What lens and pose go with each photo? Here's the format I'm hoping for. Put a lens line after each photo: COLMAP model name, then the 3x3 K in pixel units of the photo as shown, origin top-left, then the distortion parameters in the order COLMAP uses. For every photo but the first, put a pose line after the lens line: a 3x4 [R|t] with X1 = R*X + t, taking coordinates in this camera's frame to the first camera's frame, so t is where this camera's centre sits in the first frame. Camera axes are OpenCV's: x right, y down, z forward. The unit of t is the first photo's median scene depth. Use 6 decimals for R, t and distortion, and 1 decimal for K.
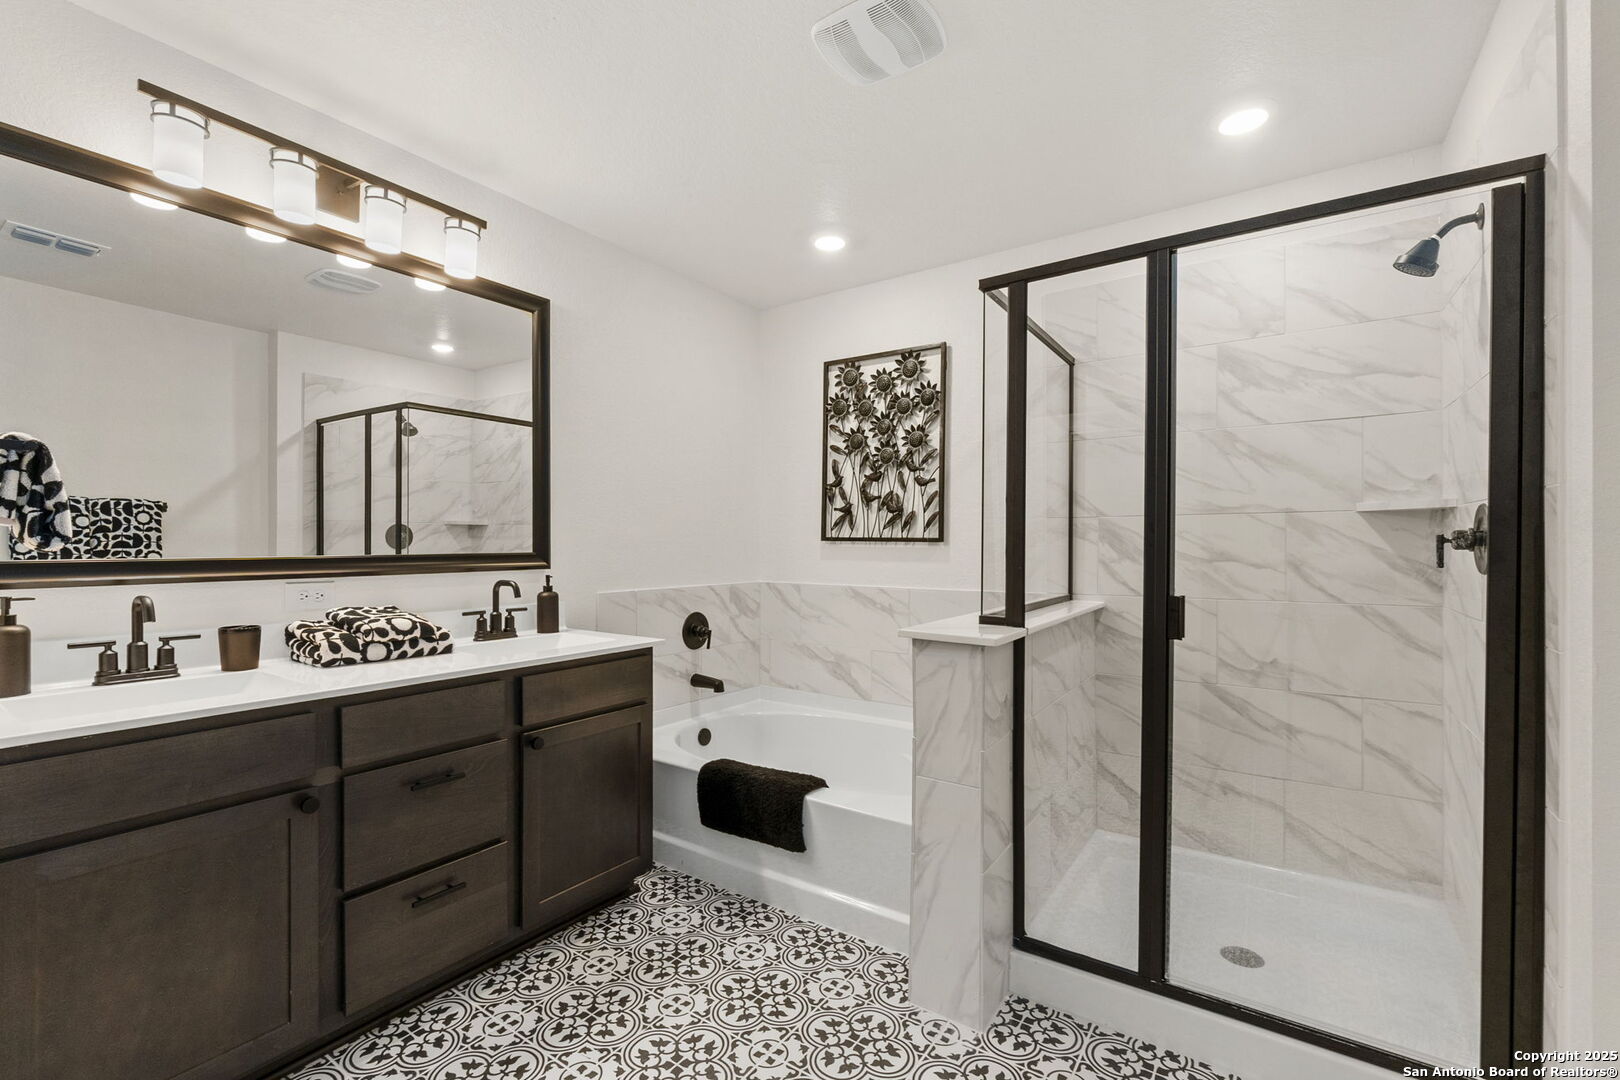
lens RADIAL K [[706.0, 0, 808.9], [0, 706.0, 543.2], [0, 0, 1]] dist [-0.003292, 0.000541]
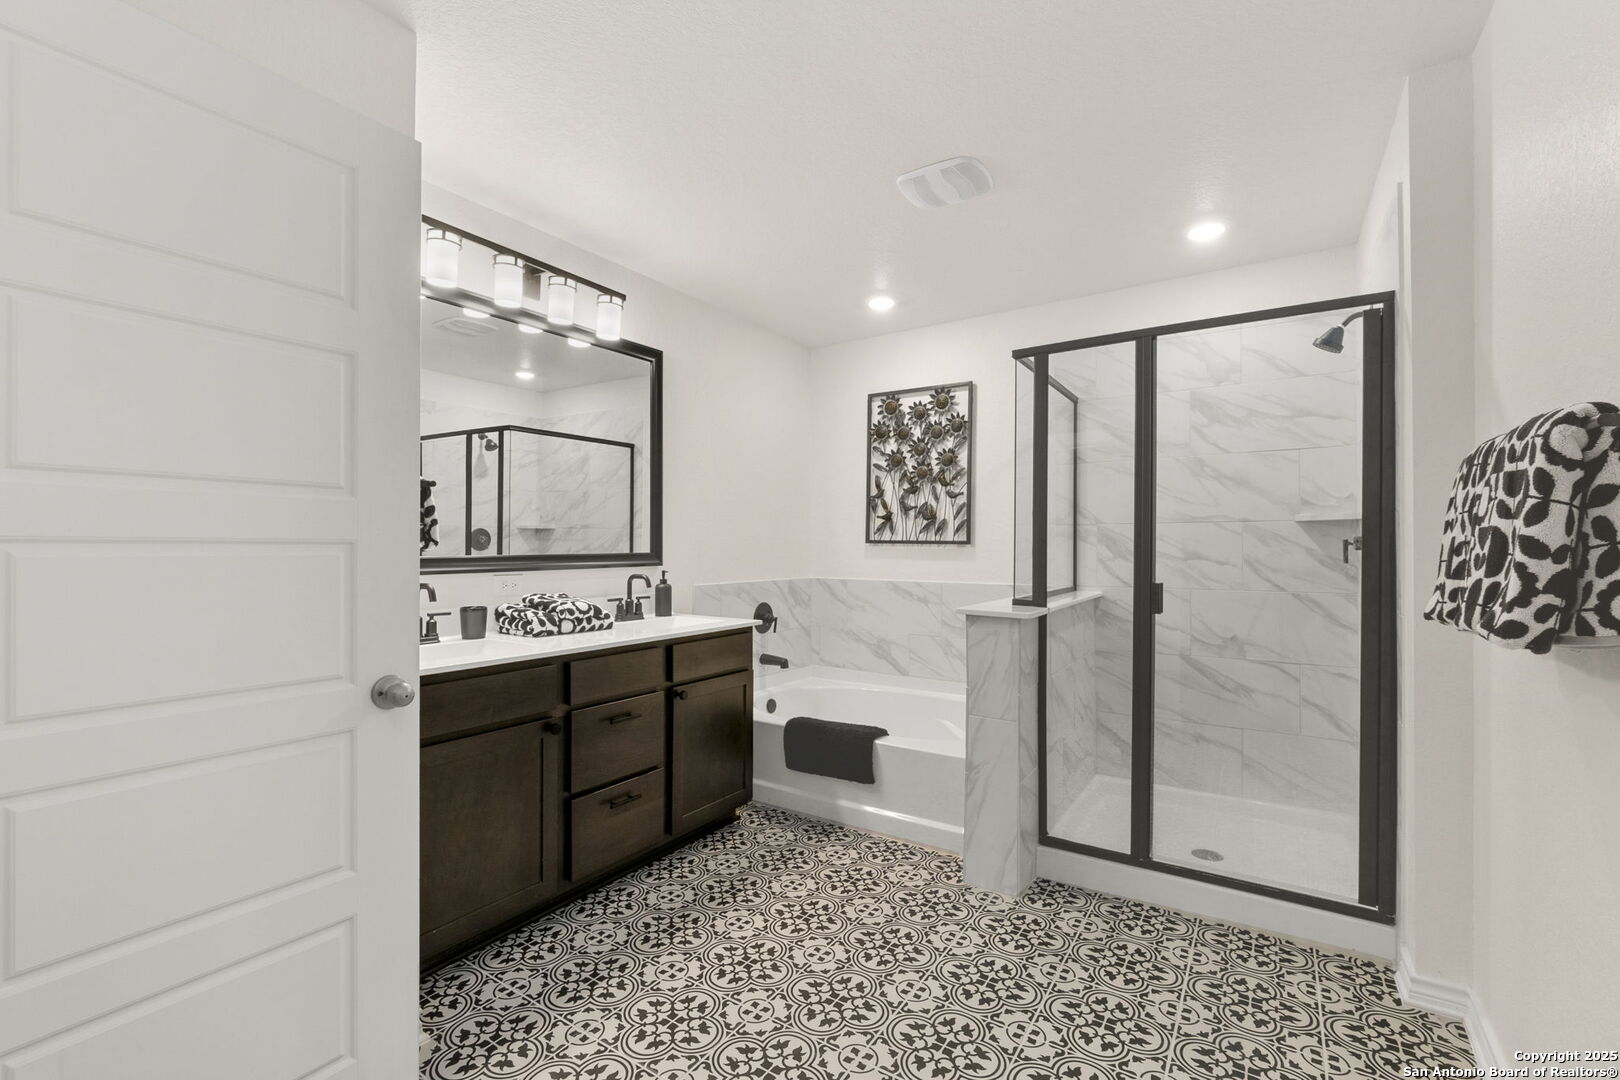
lens RADIAL K [[706.0, 0, 810.9], [0, 706.0, 541.8], [0, 0, 1]] dist [-0.003292, 0.000541]
pose [[0.999858, 0.000195, 0.016829, -0.141690], [-0.000114, 0.999988, -0.004813, -0.000158], [-0.016829, 0.004810, 0.999847, -0.289737]]
